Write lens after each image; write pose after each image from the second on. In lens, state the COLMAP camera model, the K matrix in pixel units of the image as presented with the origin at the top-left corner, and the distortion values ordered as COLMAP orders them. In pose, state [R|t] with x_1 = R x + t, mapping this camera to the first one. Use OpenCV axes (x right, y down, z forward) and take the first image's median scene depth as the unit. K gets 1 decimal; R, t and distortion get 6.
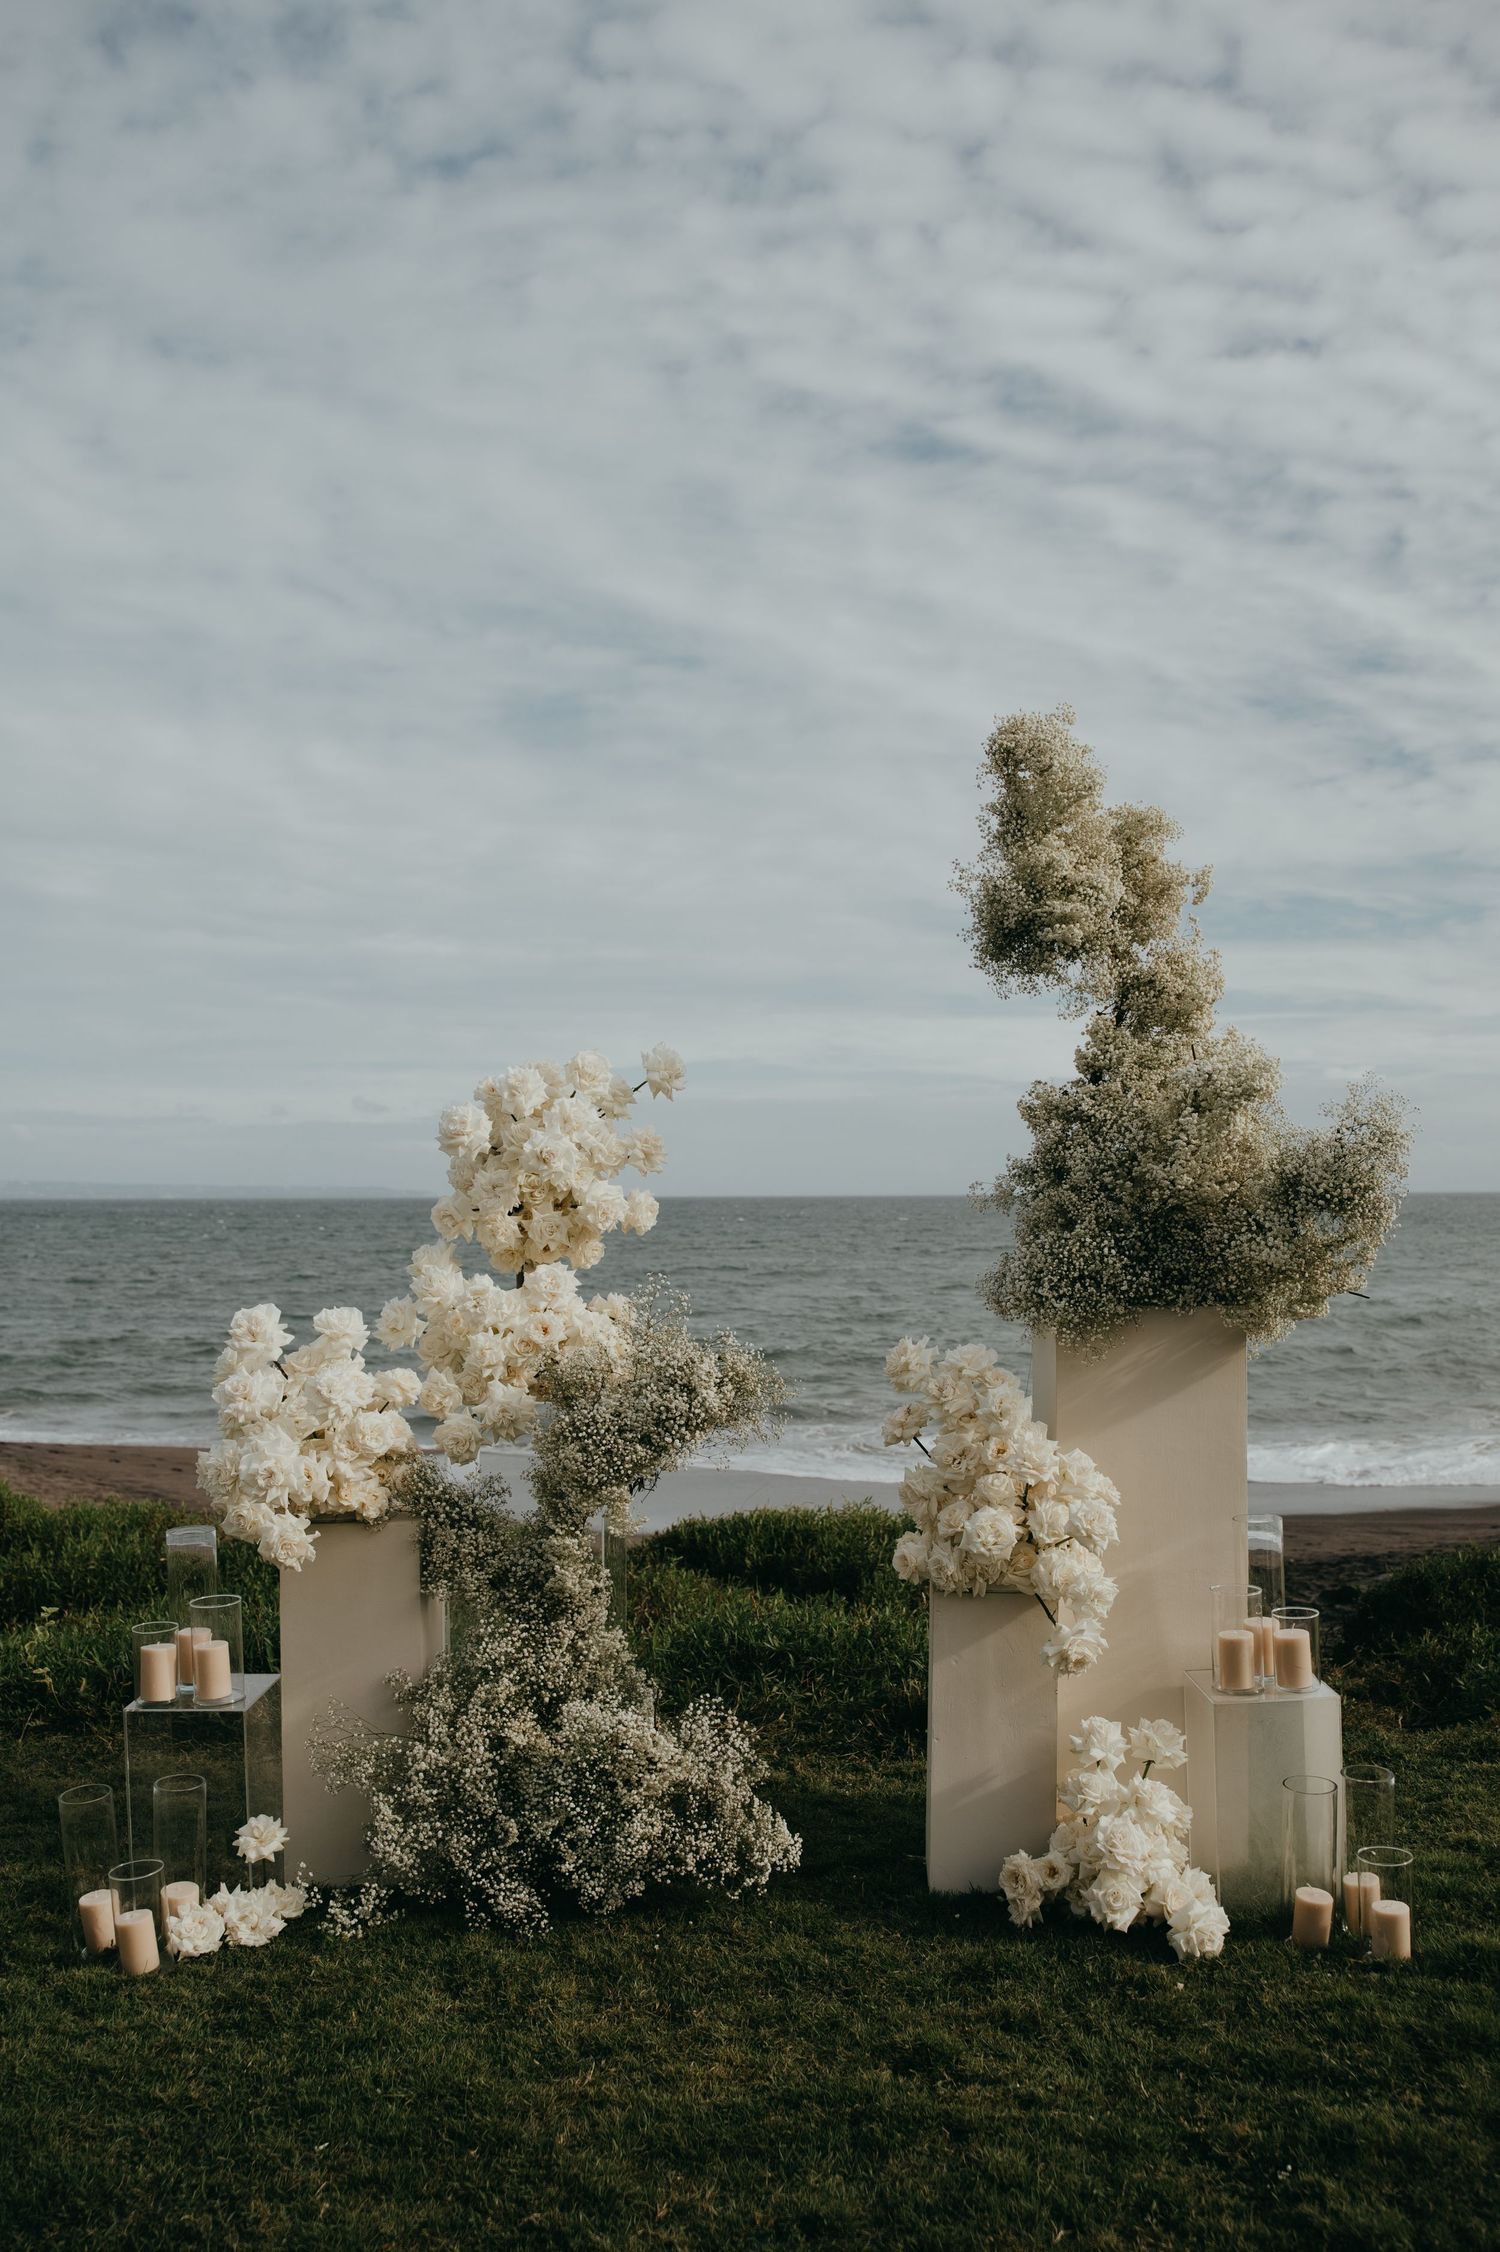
lens RADIAL K [[1975.9, 0, 734.8], [0, 1975.9, 1132.4], [0, 0, 1]] dist [-0.088580, 0.099292]
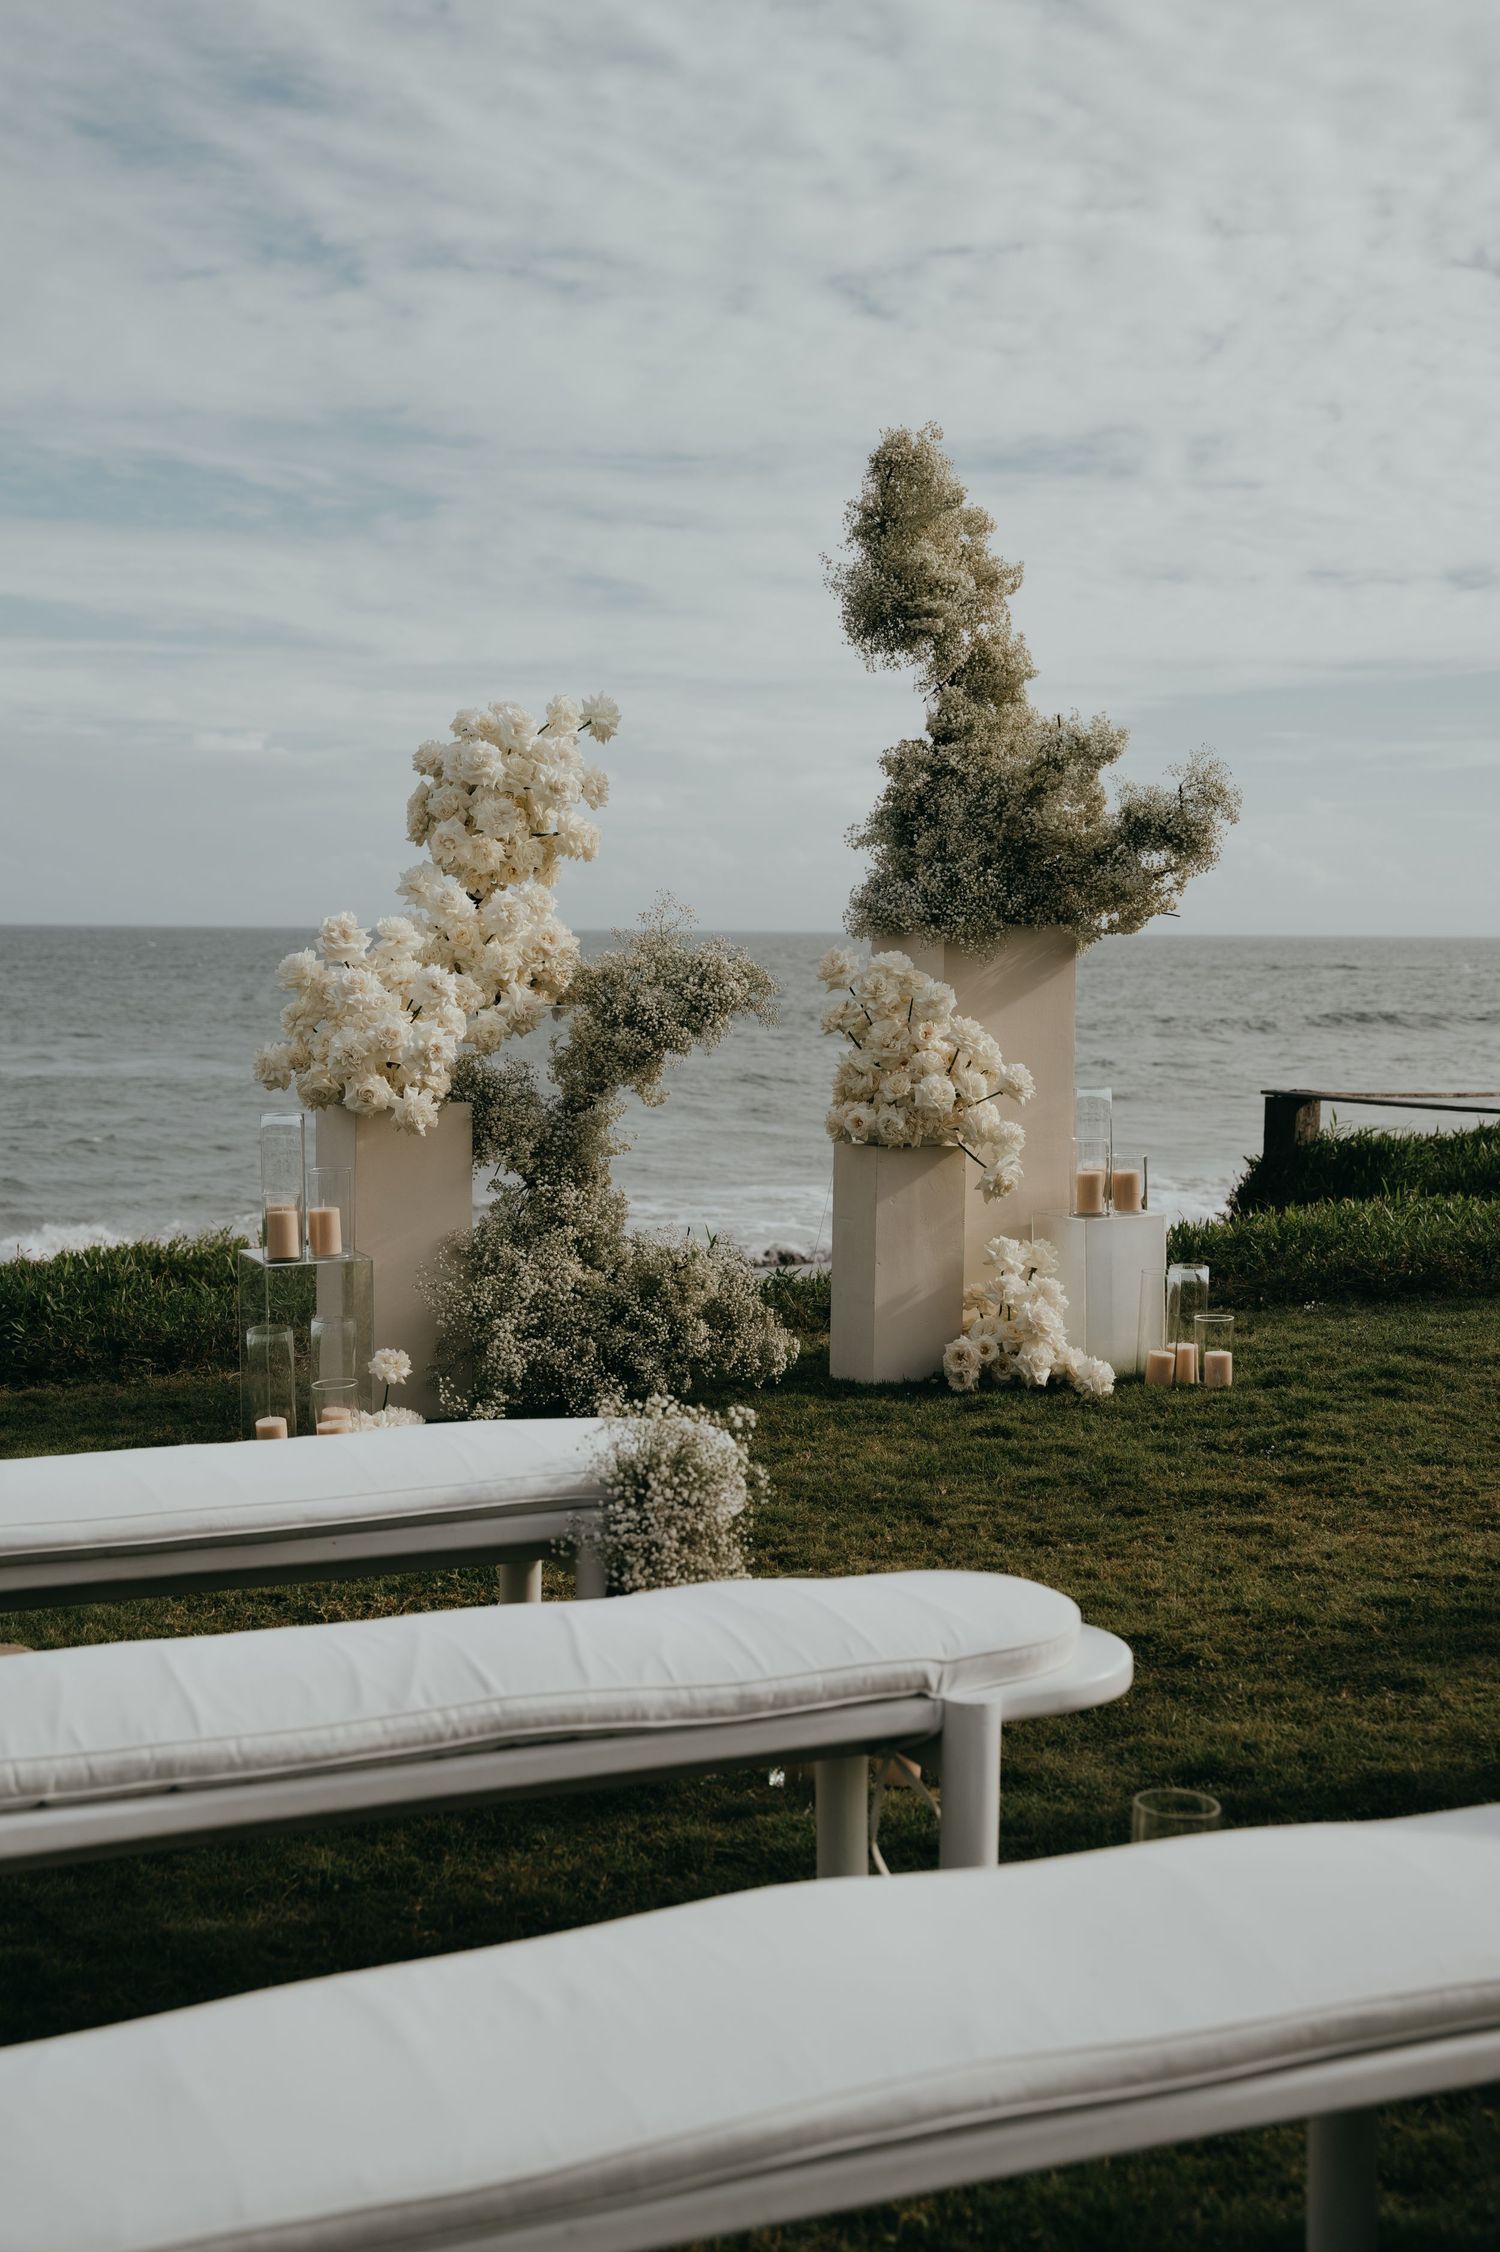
lens RADIAL K [[3210.3, 0, 747.9], [0, 3210.3, 1119.6], [0, 0, 1]] dist [0.088377, 0.000000]
pose [[0.884894, -0.015481, 0.465536, -0.911005], [-0.025897, 0.996266, 0.082356, 0.049539], [-0.465073, -0.084933, 0.881189, -0.752233]]
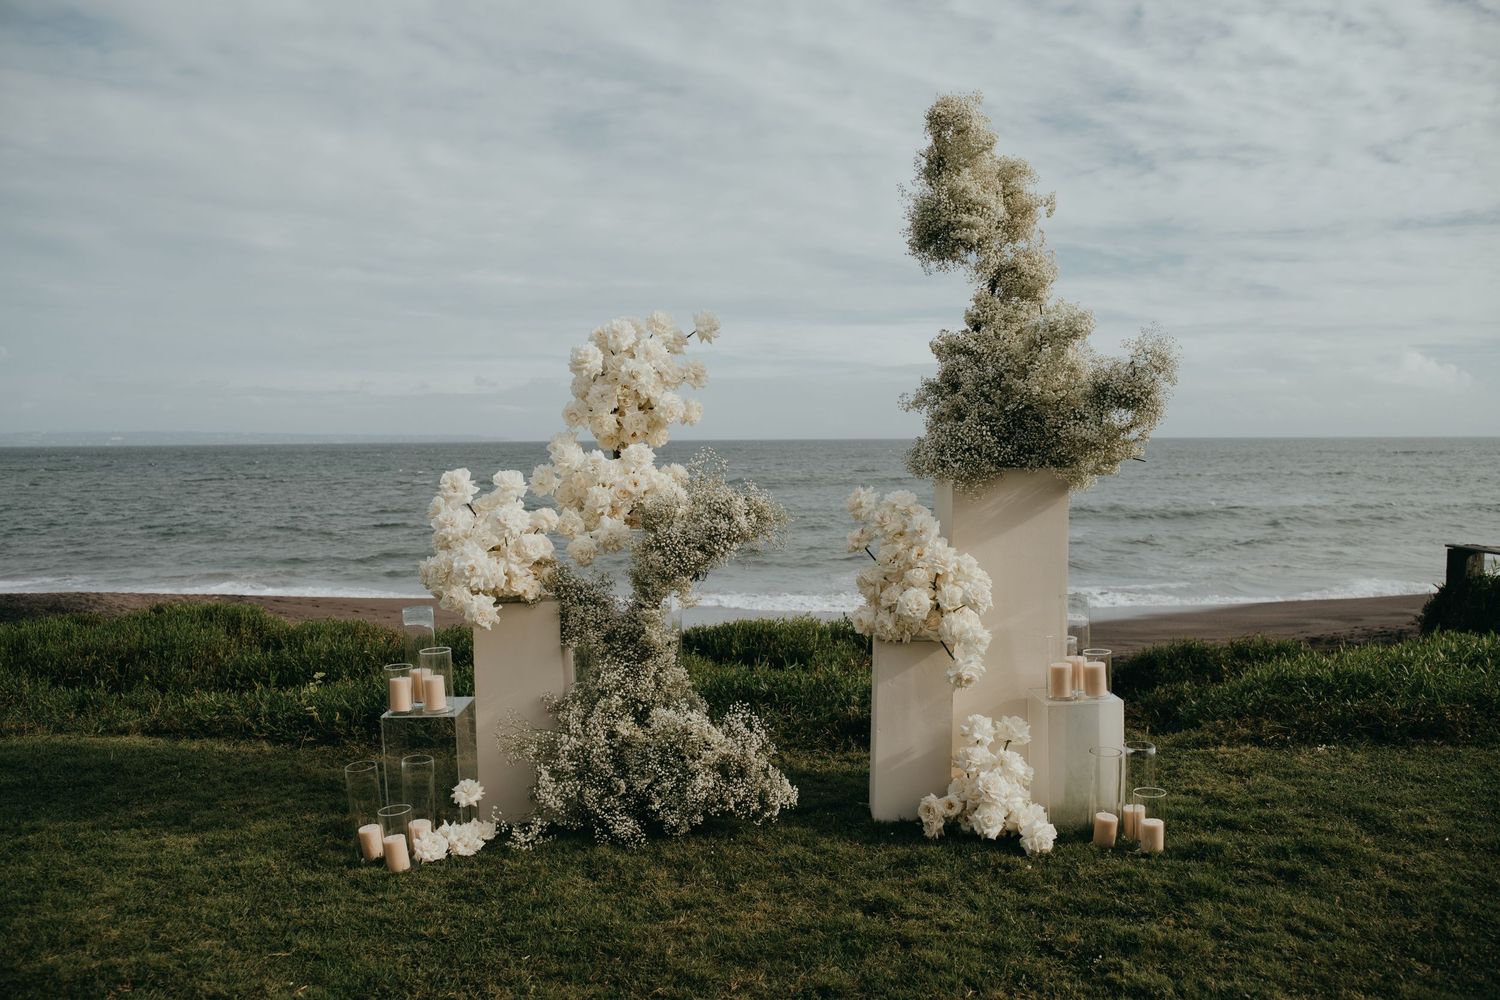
lens RADIAL K [[1258.2, 0, 749.2], [0, 1258.2, 525.9], [0, 0, 1]] dist [-0.071361, 0.034315]
pose [[0.999376, -0.003795, 0.035116, -0.041662], [0.000282, 0.995037, 0.099501, 0.033838], [-0.035319, -0.099429, 0.994418, -0.026495]]
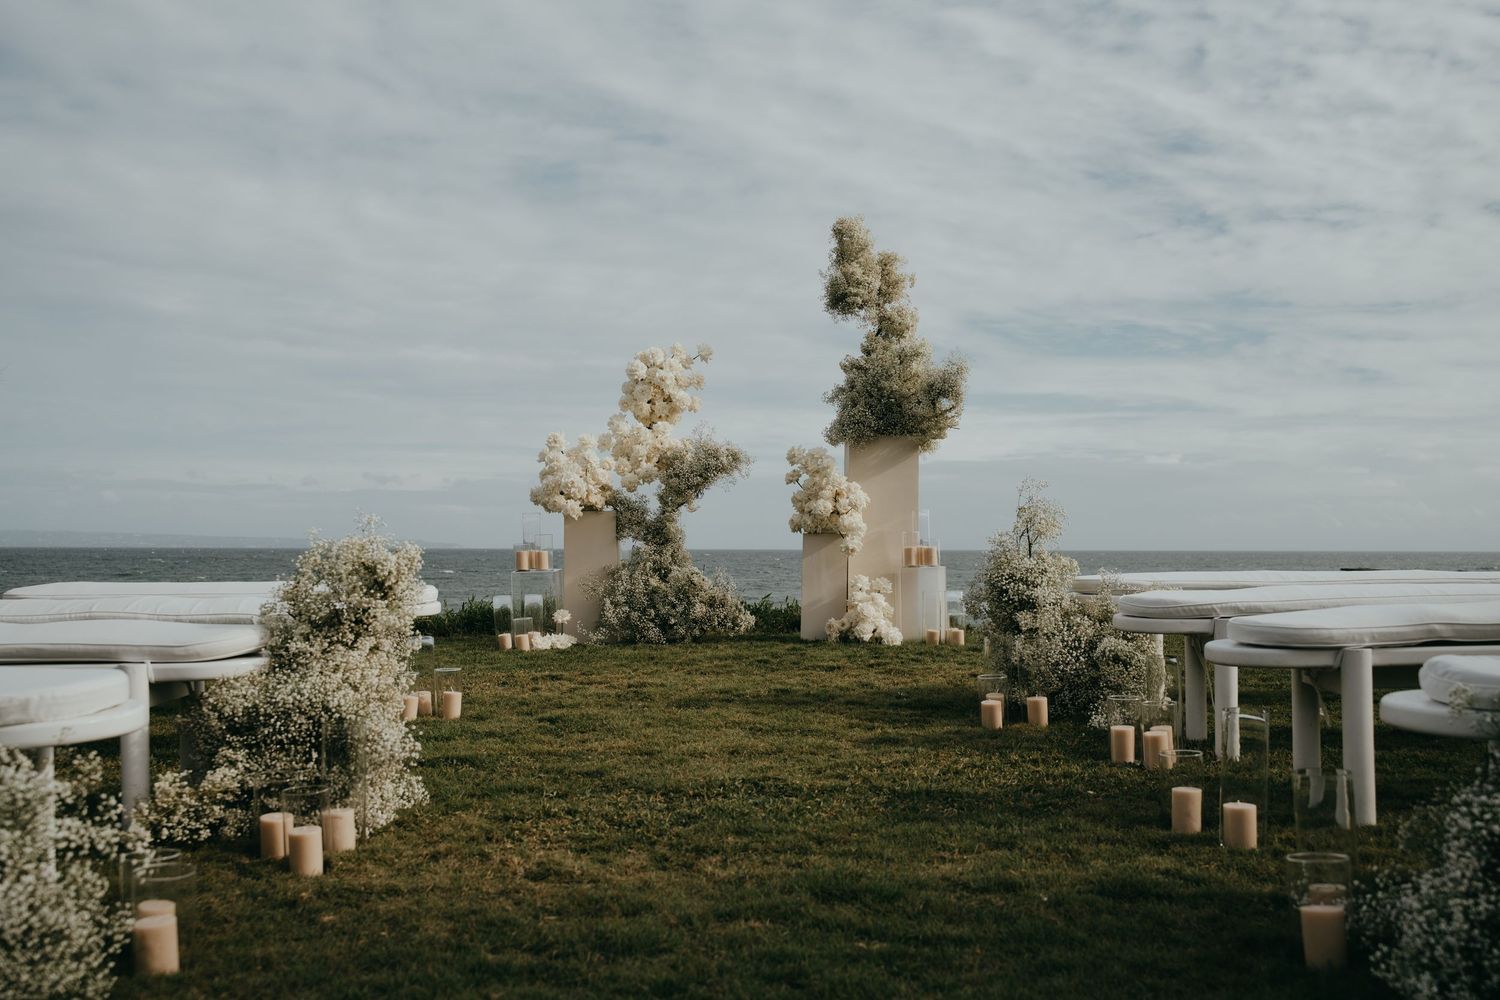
lens RADIAL K [[1570.9, 0, 714.6], [0, 1570.9, 506.1], [0, 0, 1]] dist [-0.017035, 0.000000]
pose [[0.999801, 0.010560, 0.016938, -0.061564], [-0.010519, 0.999941, -0.002553, 0.199677], [-0.016964, 0.002374, 0.999853, -1.207233]]
